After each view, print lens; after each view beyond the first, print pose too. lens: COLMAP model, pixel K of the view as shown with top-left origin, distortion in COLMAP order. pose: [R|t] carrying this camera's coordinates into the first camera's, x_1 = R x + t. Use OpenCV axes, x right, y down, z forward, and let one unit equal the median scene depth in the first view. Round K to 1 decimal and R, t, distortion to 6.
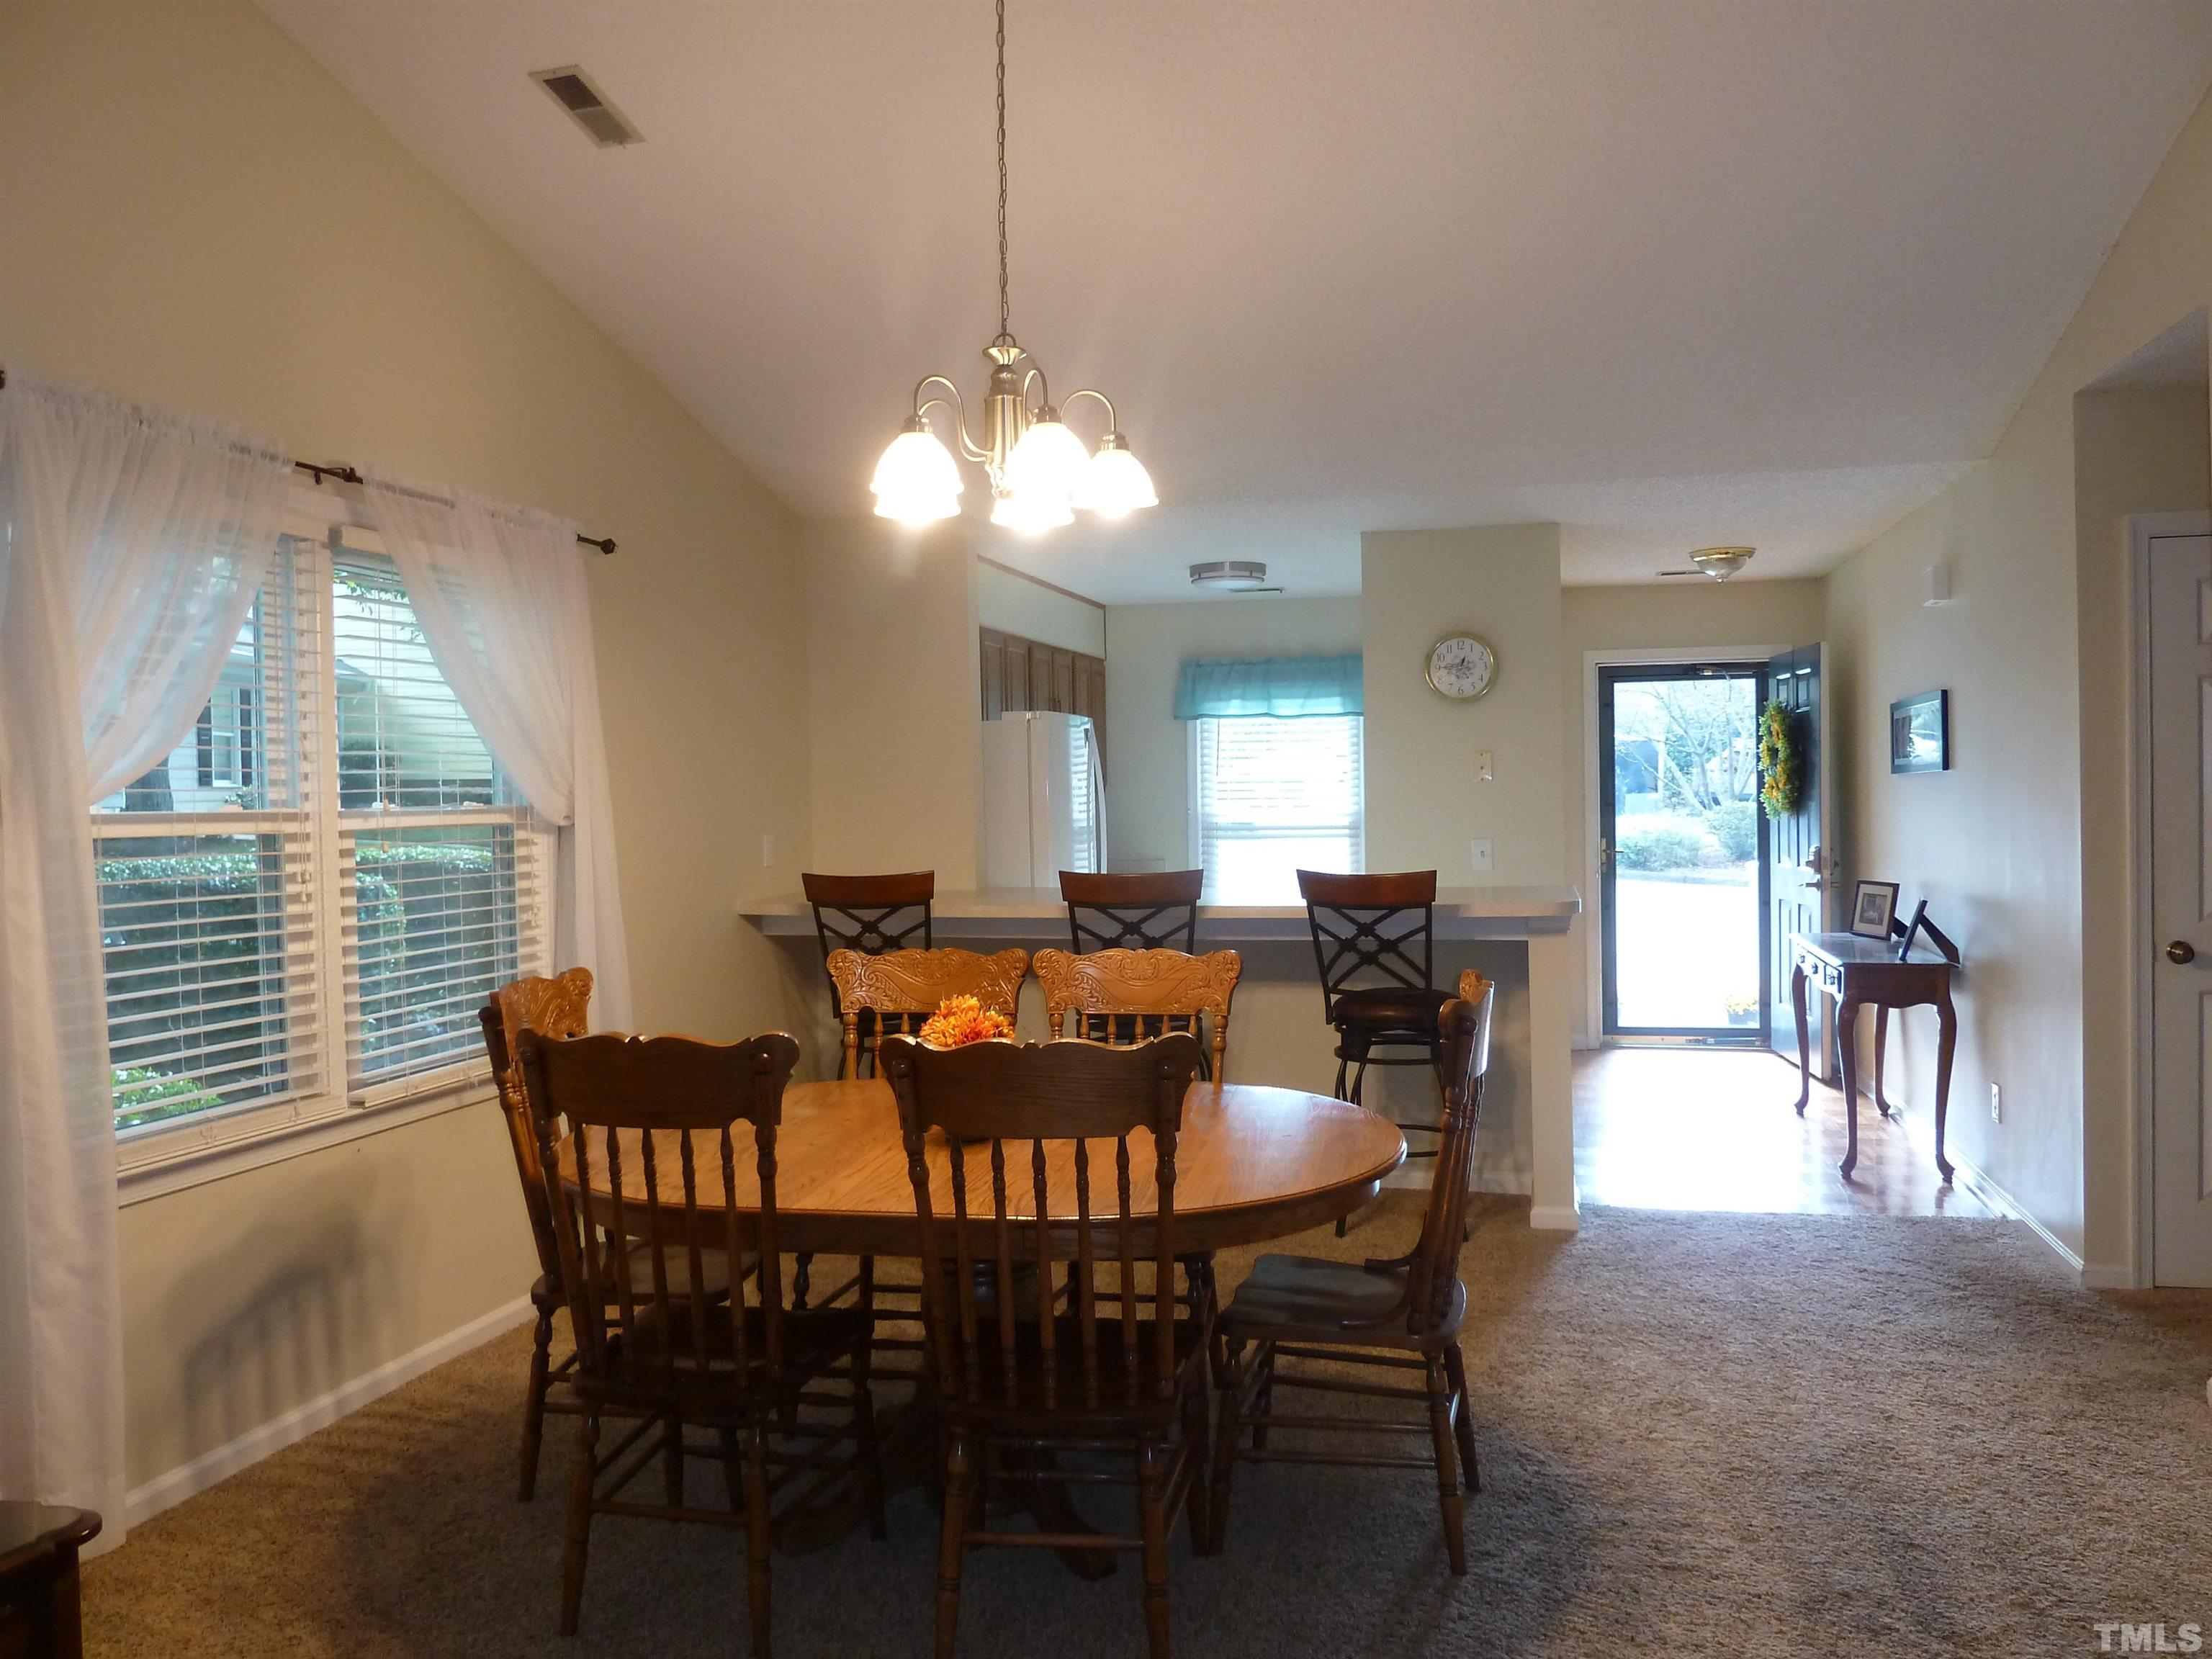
lens RADIAL K [[1642.6, 0, 1119.0], [0, 1642.6, 817.9], [0, 0, 1]] dist [-0.034027, 0.003639]
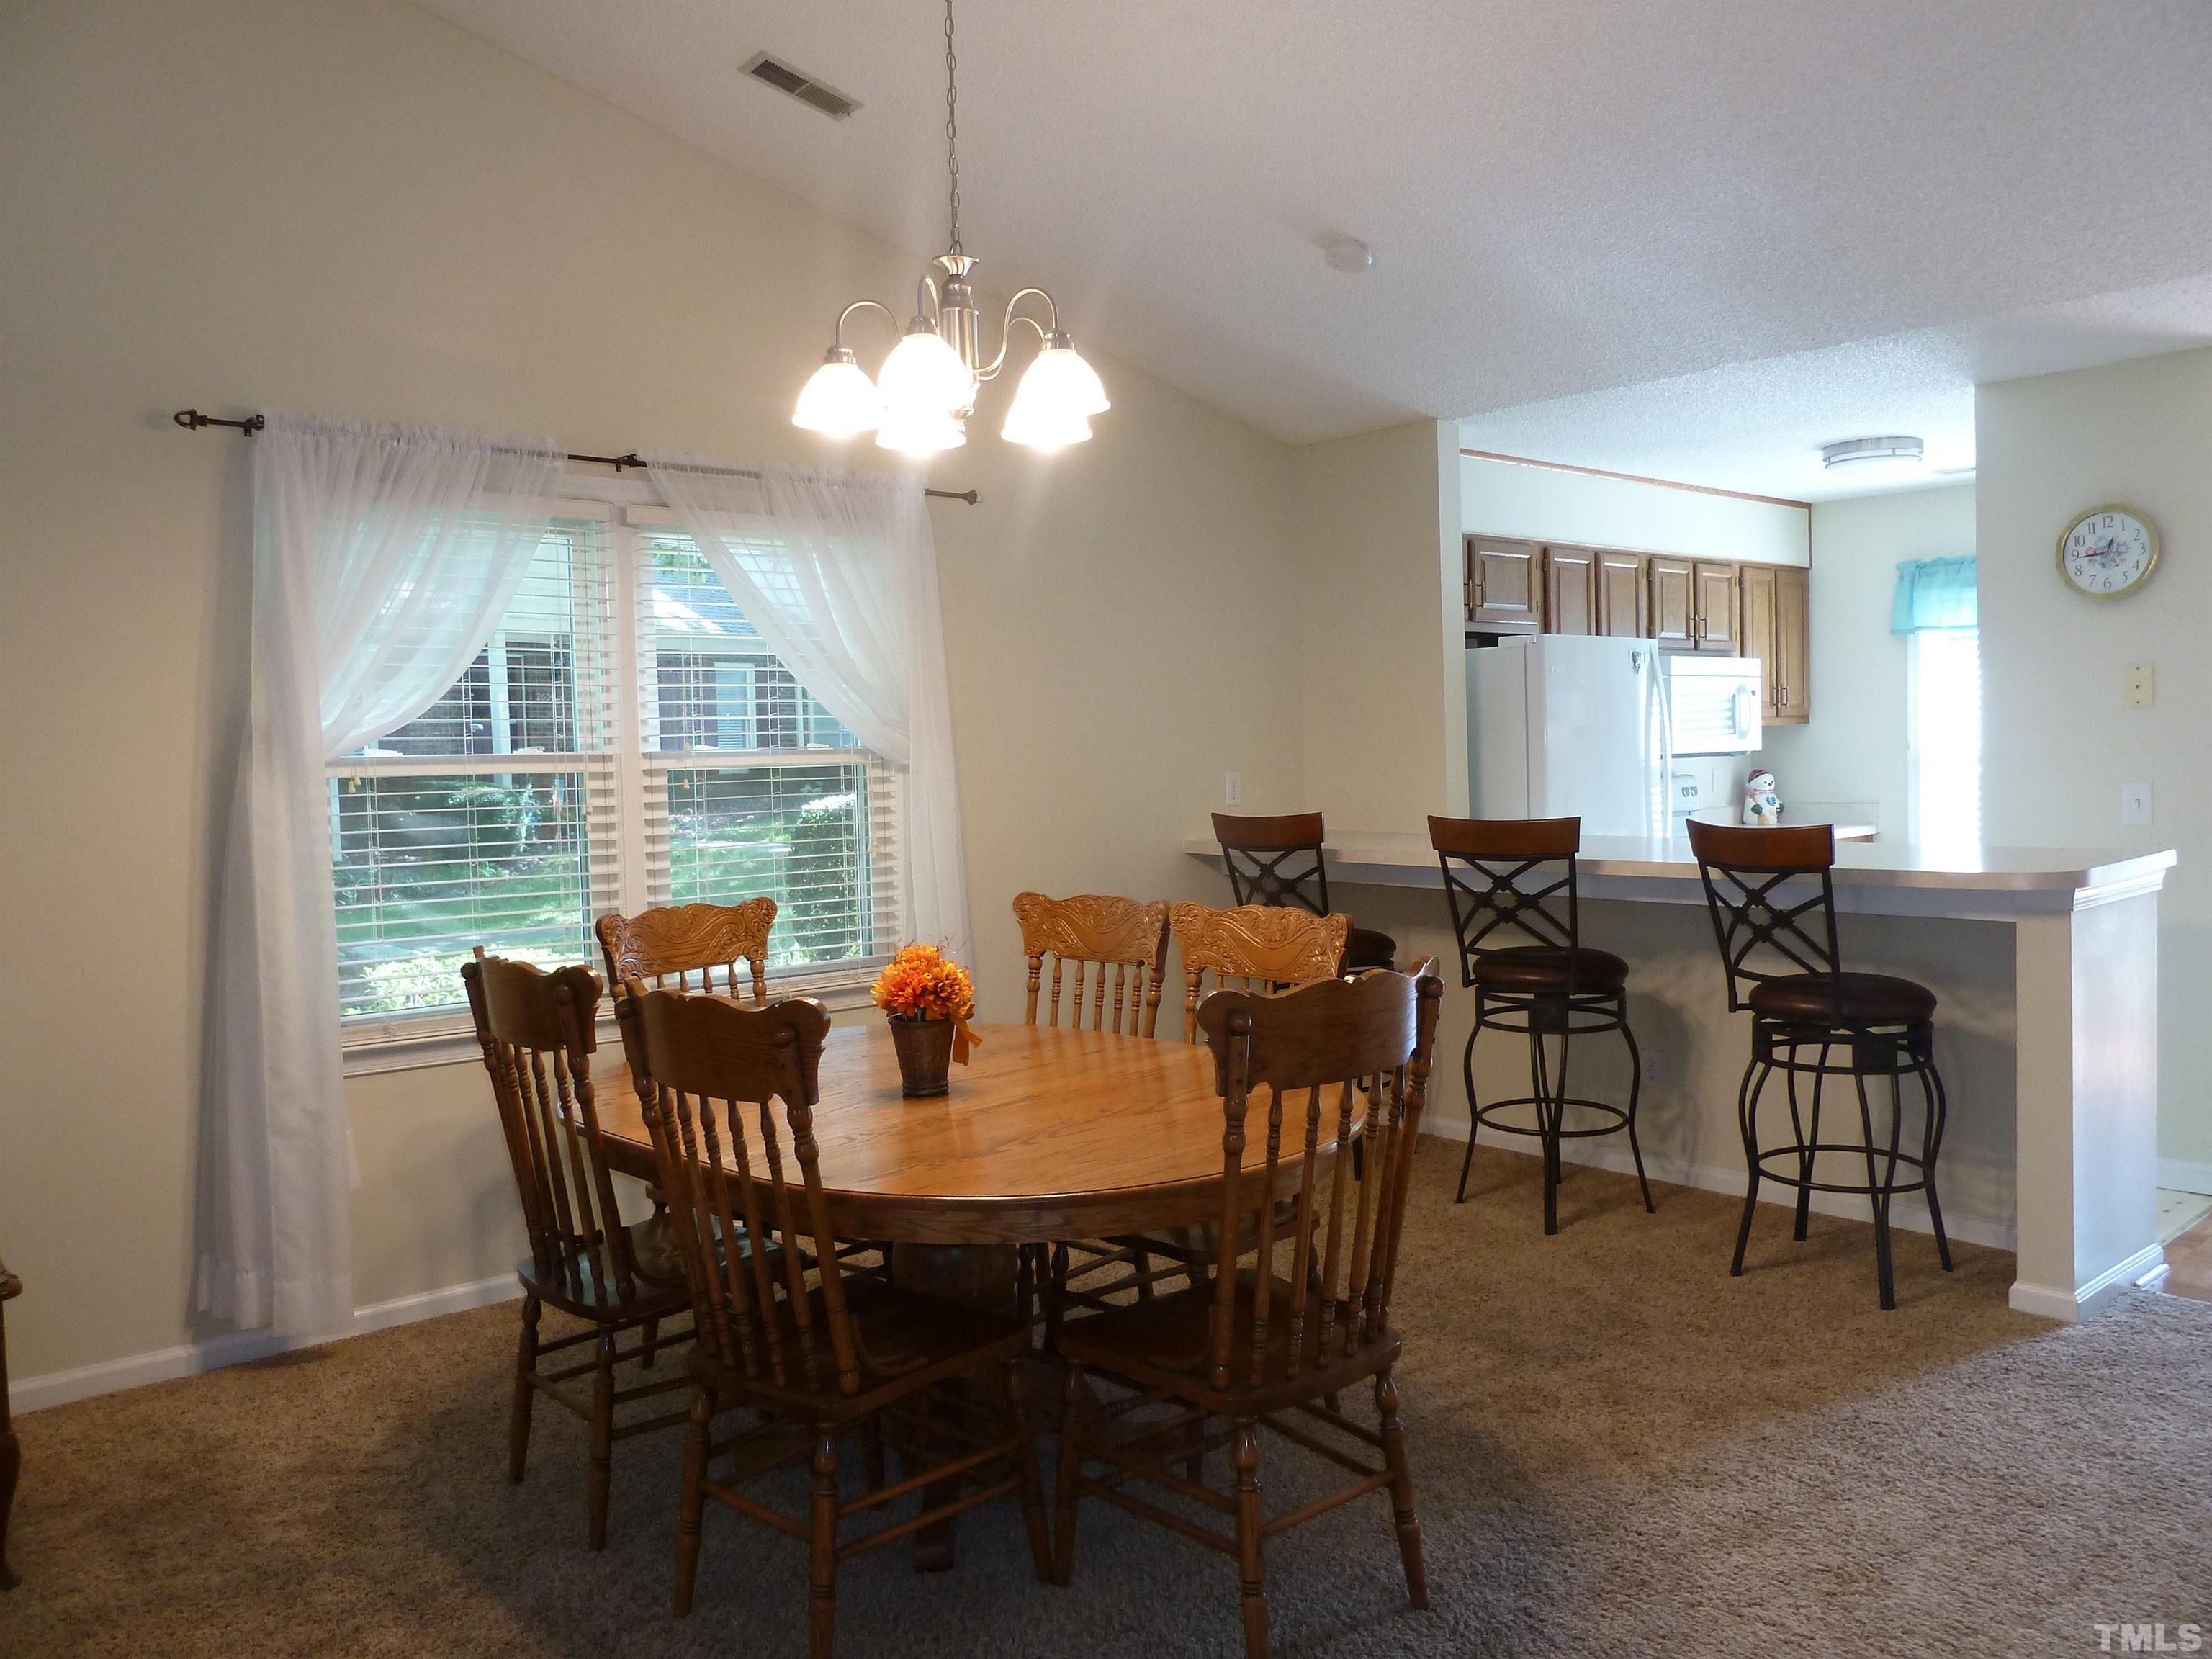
lens RADIAL K [[1642.6, 0, 1119.0], [0, 1642.6, 817.9], [0, 0, 1]] dist [-0.034027, 0.003639]
pose [[0.818761, 0.021087, -0.573747, 0.460867], [0.002707, 0.999172, 0.040586, -0.004106], [0.574128, -0.034784, 0.818026, 0.235104]]
